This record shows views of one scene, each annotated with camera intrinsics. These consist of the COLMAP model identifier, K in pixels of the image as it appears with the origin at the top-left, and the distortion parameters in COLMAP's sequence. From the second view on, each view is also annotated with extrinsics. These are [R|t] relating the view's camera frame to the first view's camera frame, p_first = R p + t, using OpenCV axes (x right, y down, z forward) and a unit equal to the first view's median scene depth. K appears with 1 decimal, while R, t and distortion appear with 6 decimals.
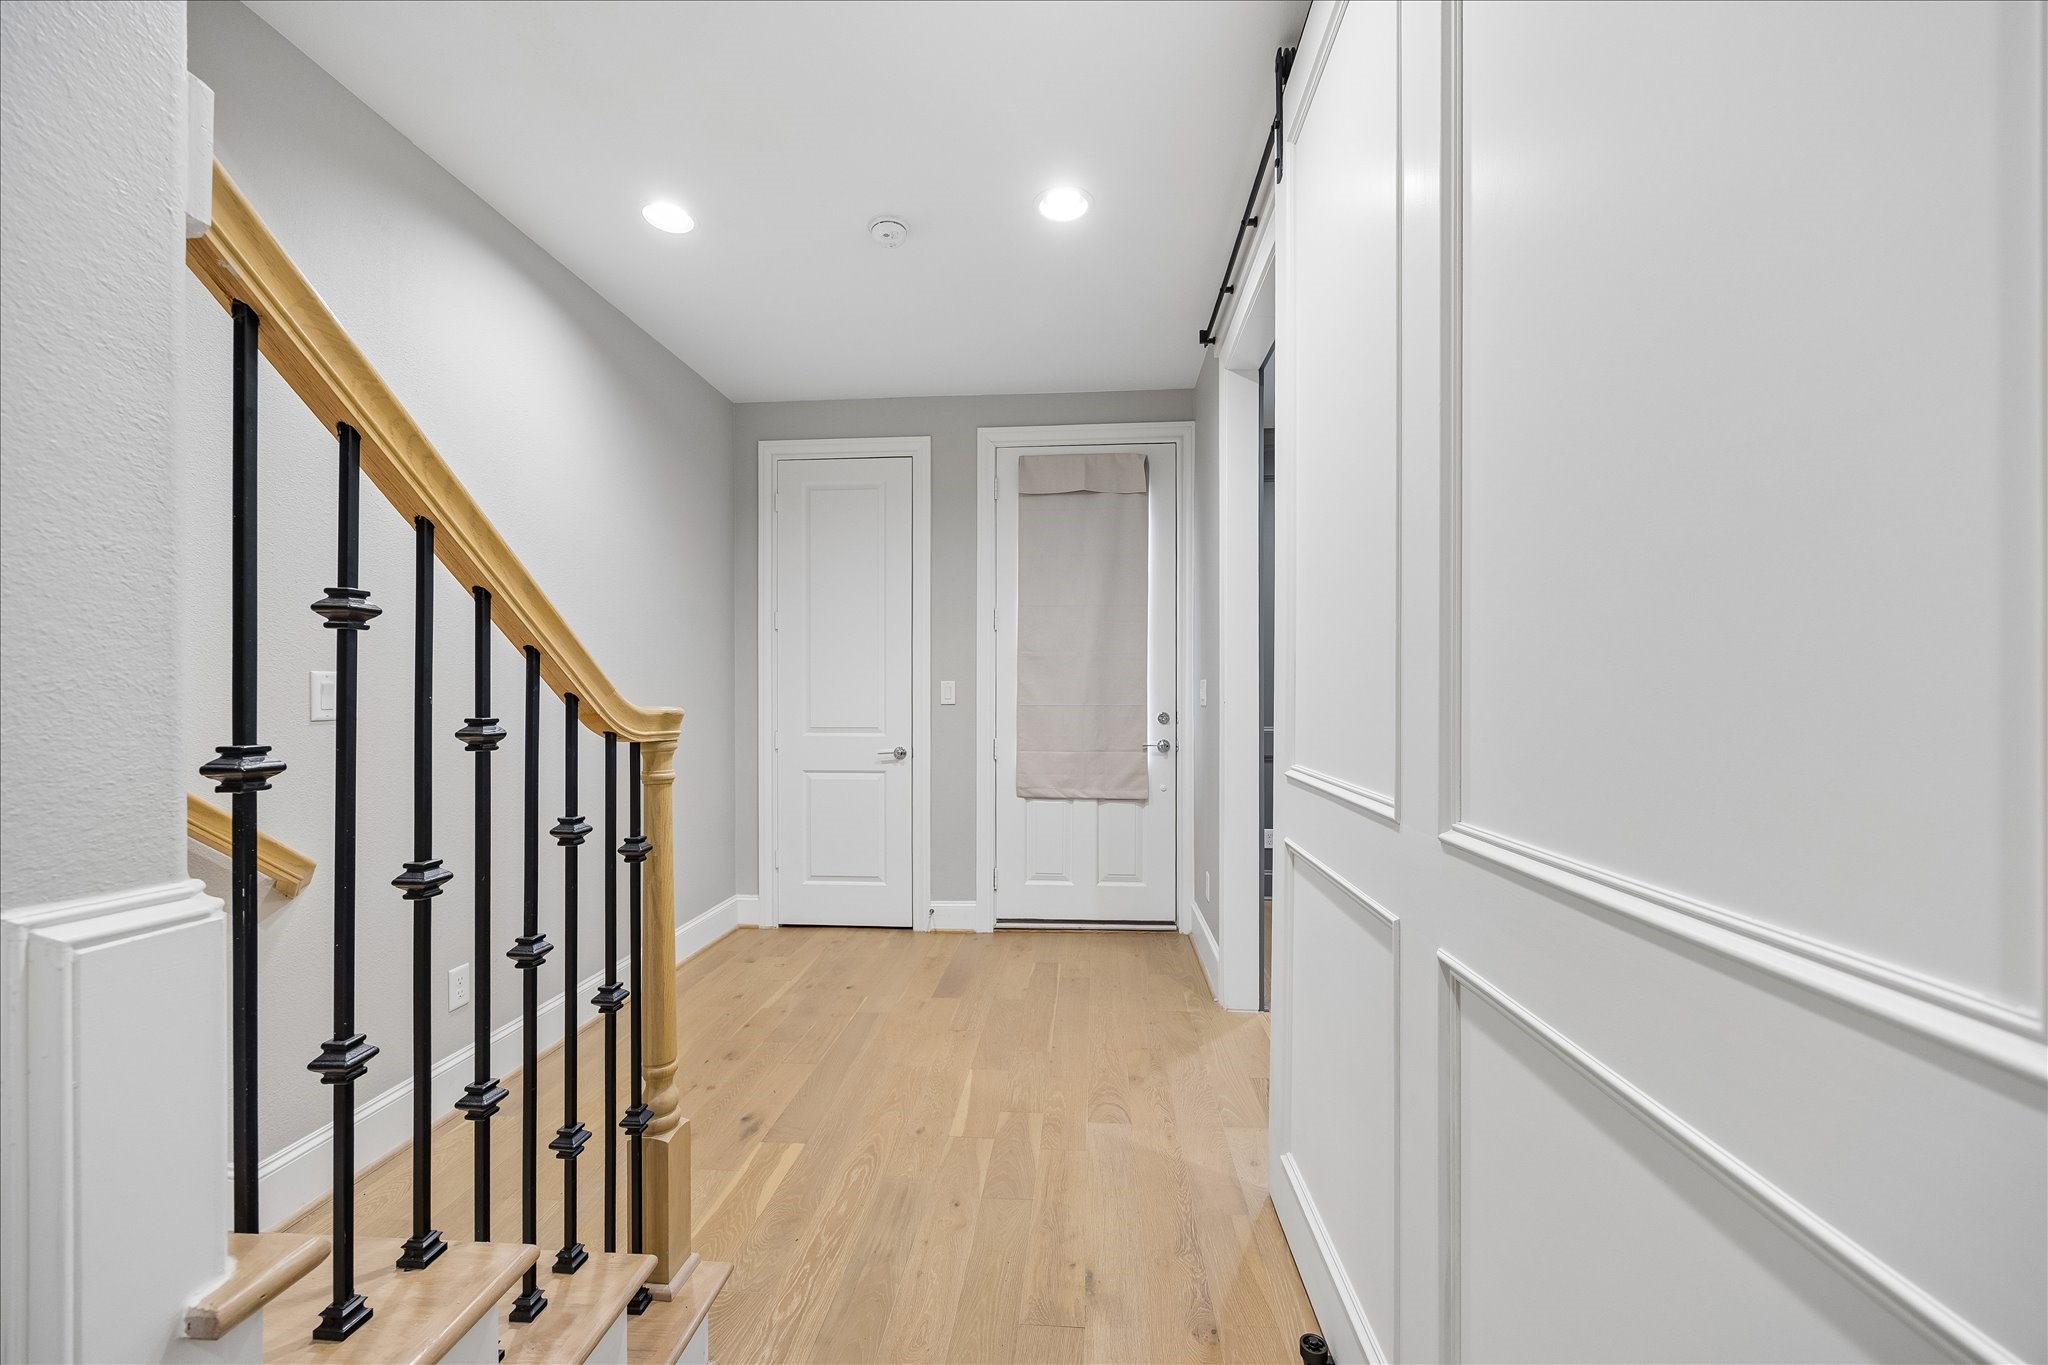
lens RADIAL K [[824.5, 0, 1022.4], [0, 824.5, 692.9], [0, 0, 1]] dist [-0.000615, -0.000020]
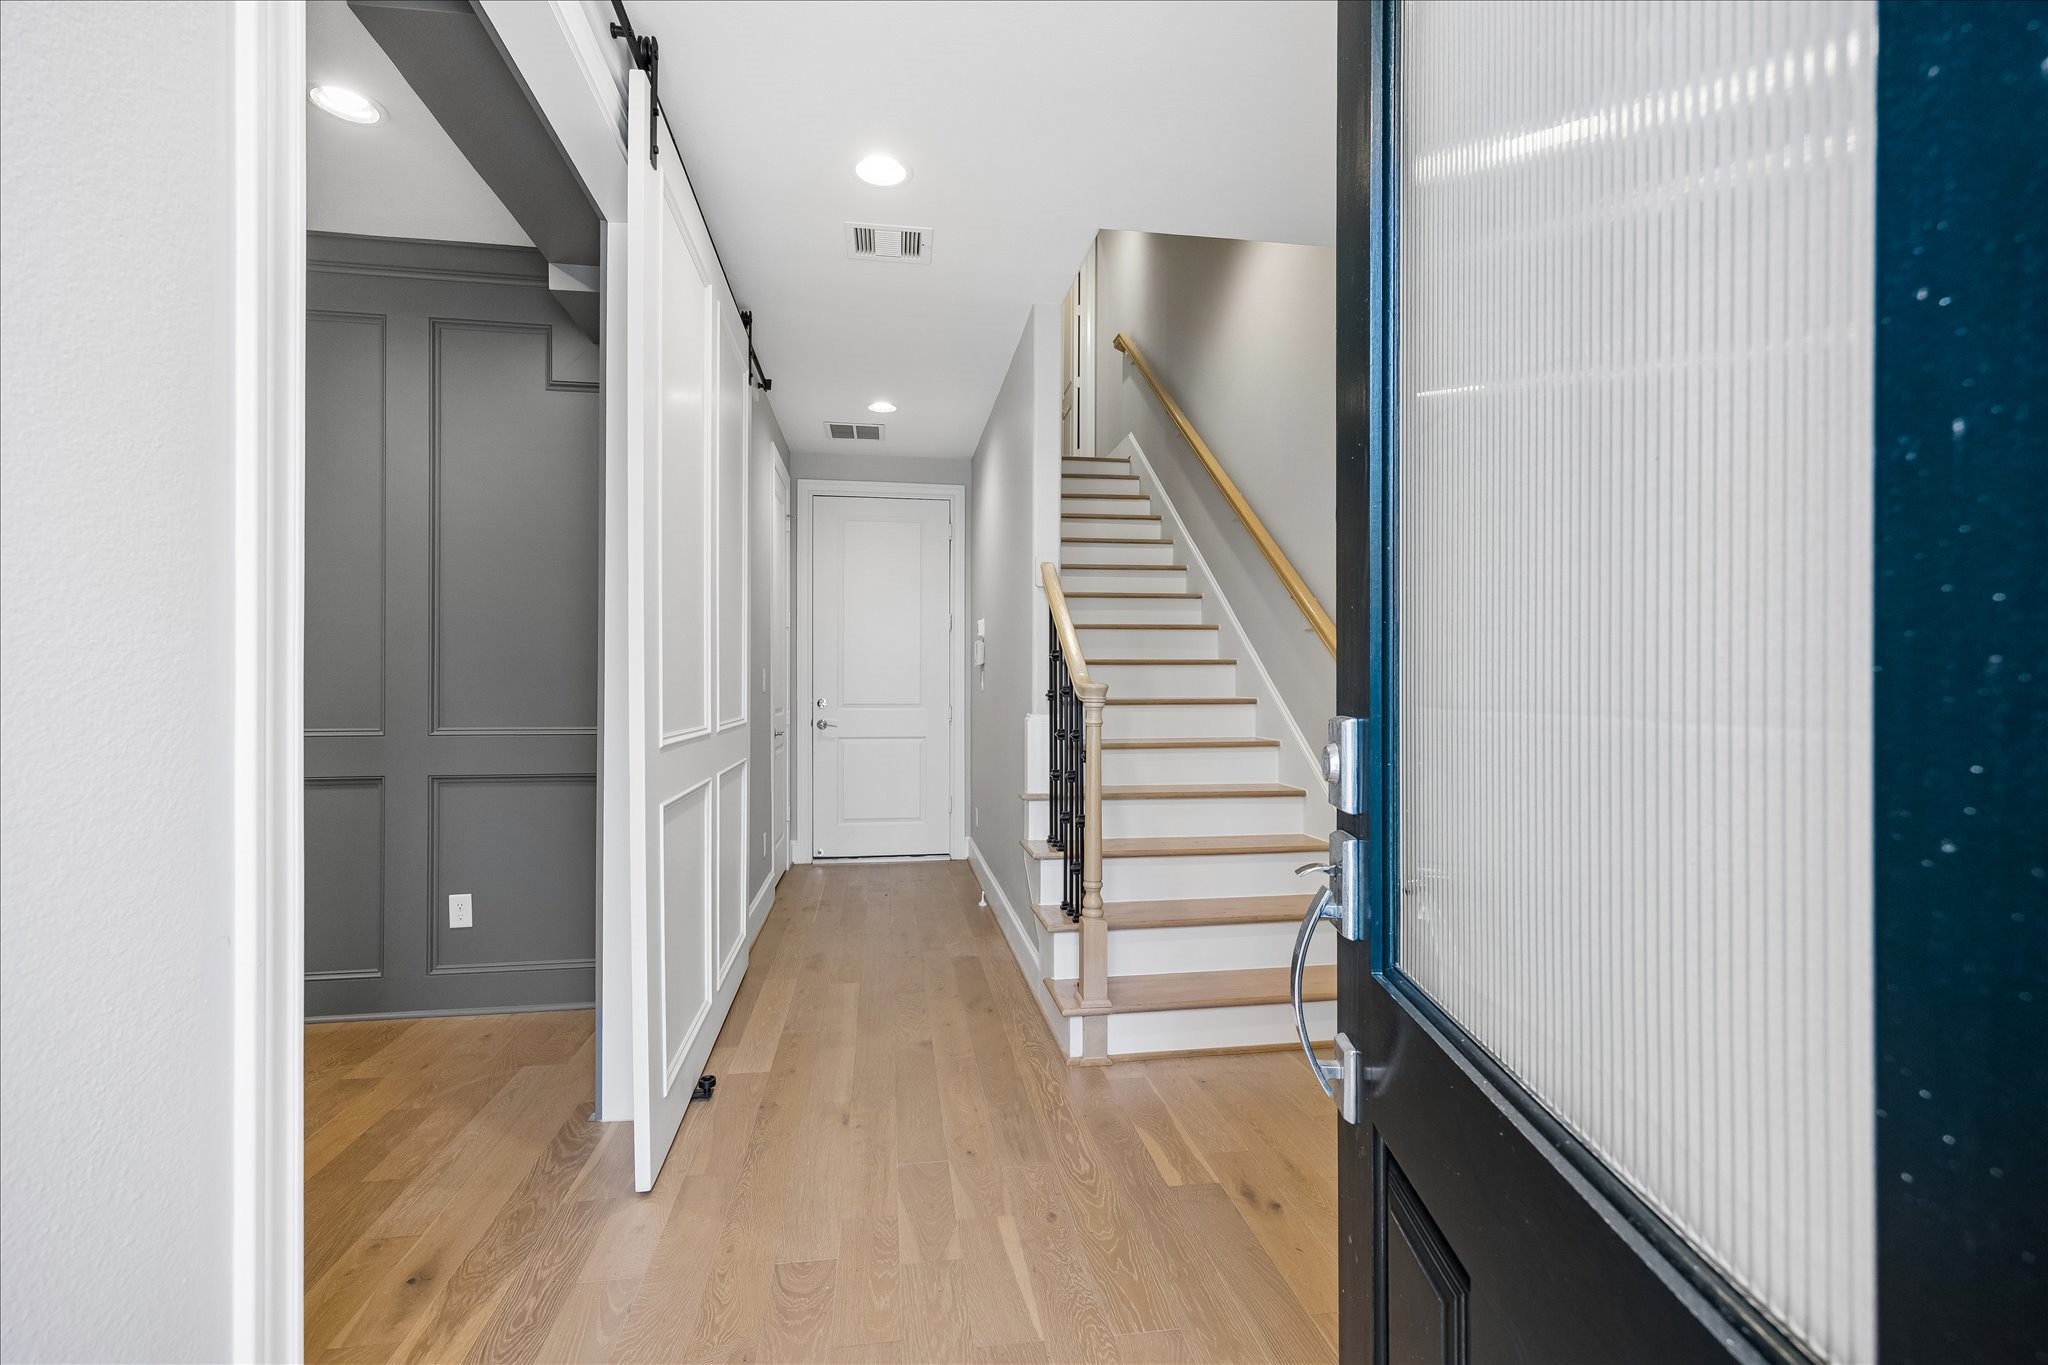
lens RADIAL K [[824.5, 0, 1019.3], [0, 824.5, 682.5], [0, 0, 1]] dist [-0.000615, -0.000020]
pose [[-0.968721, 0.002212, -0.248142, 0.109017], [0.003732, 0.999977, -0.005654, 0.017000], [0.248124, -0.006403, -0.968707, 1.856580]]
